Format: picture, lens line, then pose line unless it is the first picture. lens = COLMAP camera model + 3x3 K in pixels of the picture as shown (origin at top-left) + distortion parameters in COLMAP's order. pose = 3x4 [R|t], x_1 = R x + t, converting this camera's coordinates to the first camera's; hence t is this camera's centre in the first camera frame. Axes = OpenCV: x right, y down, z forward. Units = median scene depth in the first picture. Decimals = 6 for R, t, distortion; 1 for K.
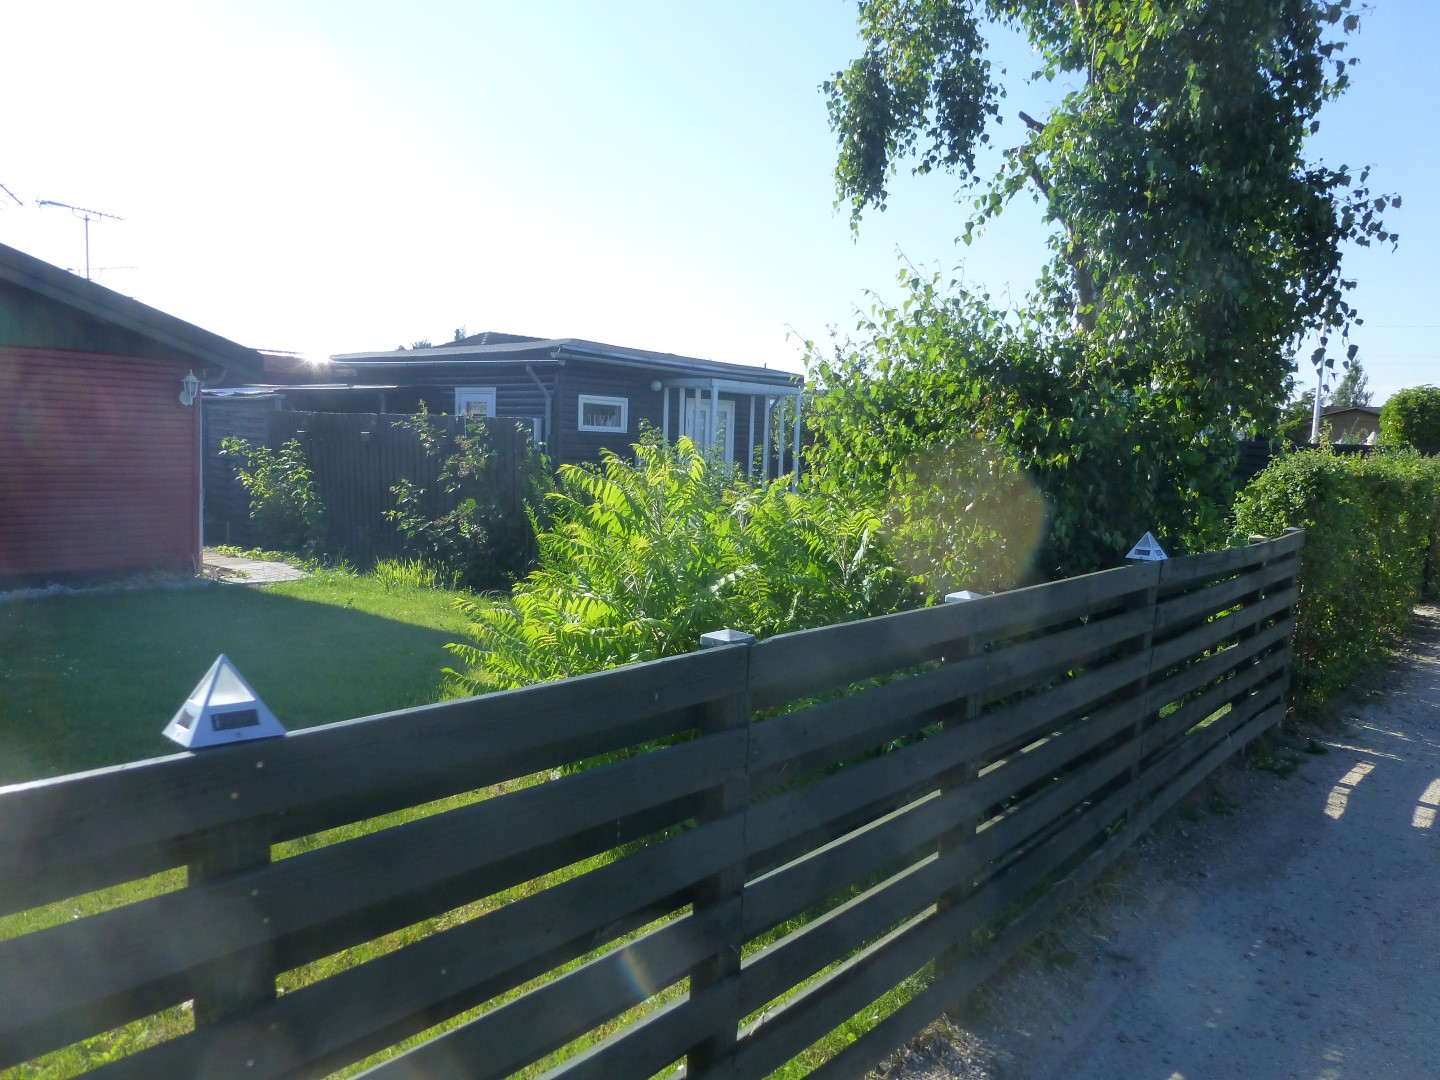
lens RADIAL K [[1011.3, 0, 720.0], [0, 1011.3, 540.0], [0, 0, 1]] dist [-0.001244, 0.000616]
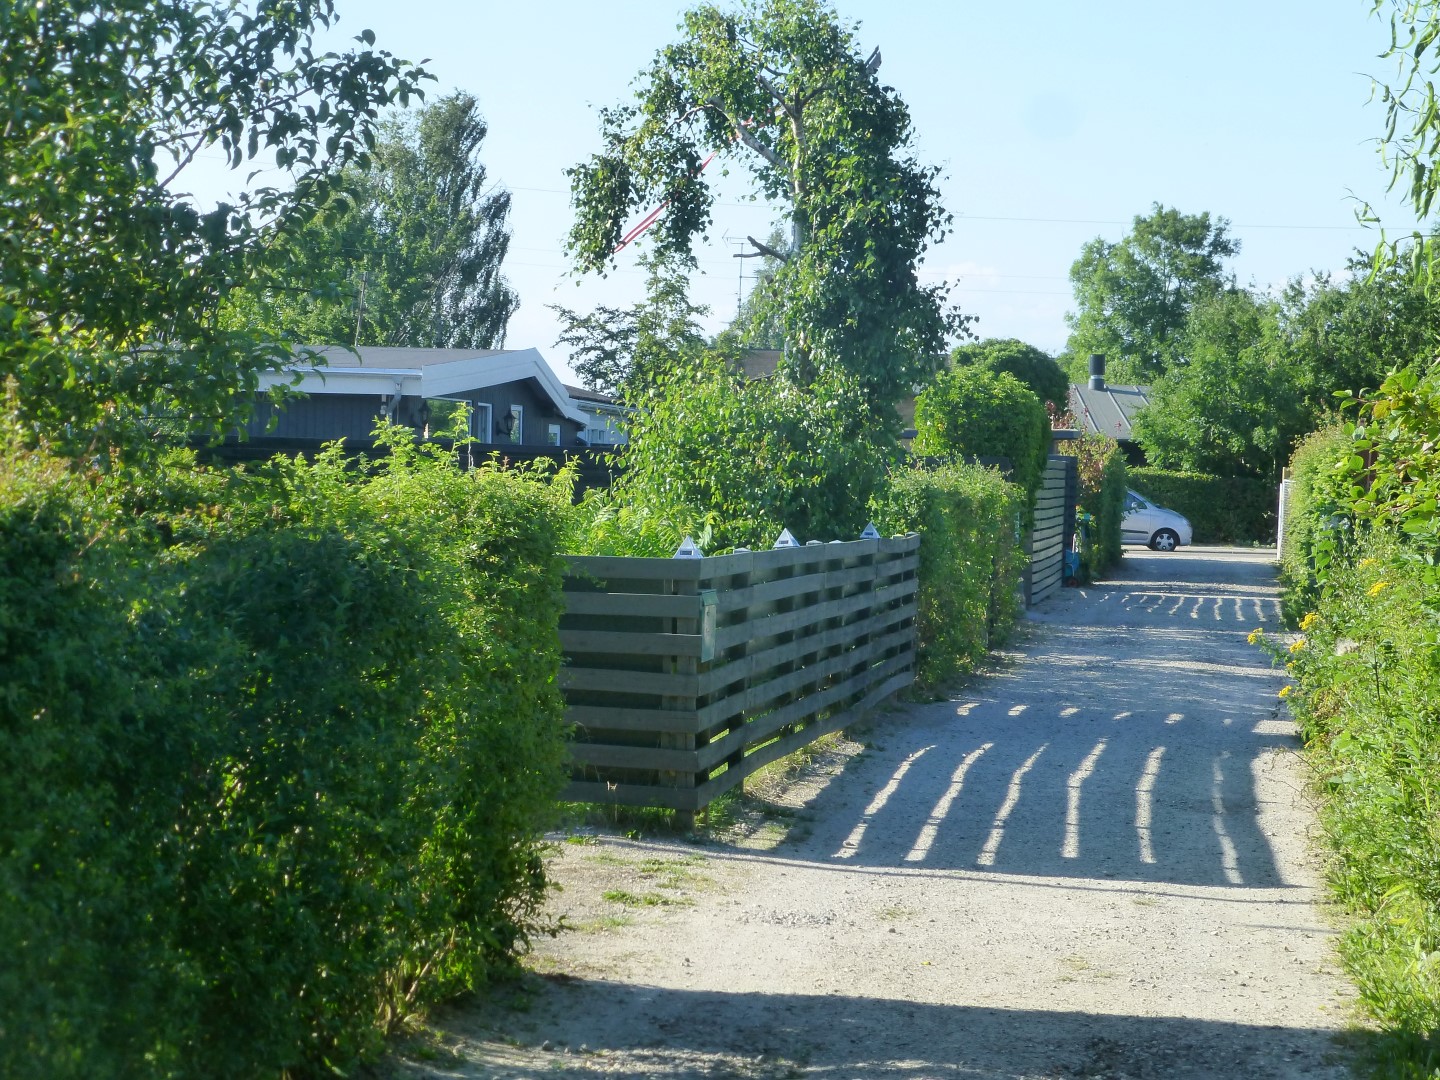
lens RADIAL K [[3296.7, 0, 720.0], [0, 3296.7, 540.0], [0, 0, 1]] dist [0.649433, 0.041592]
pose [[0.854982, -0.025048, 0.518053, -1.849033], [0.056967, 0.997325, -0.045796, 0.179624], [-0.515520, 0.068667, 0.854122, -2.498281]]
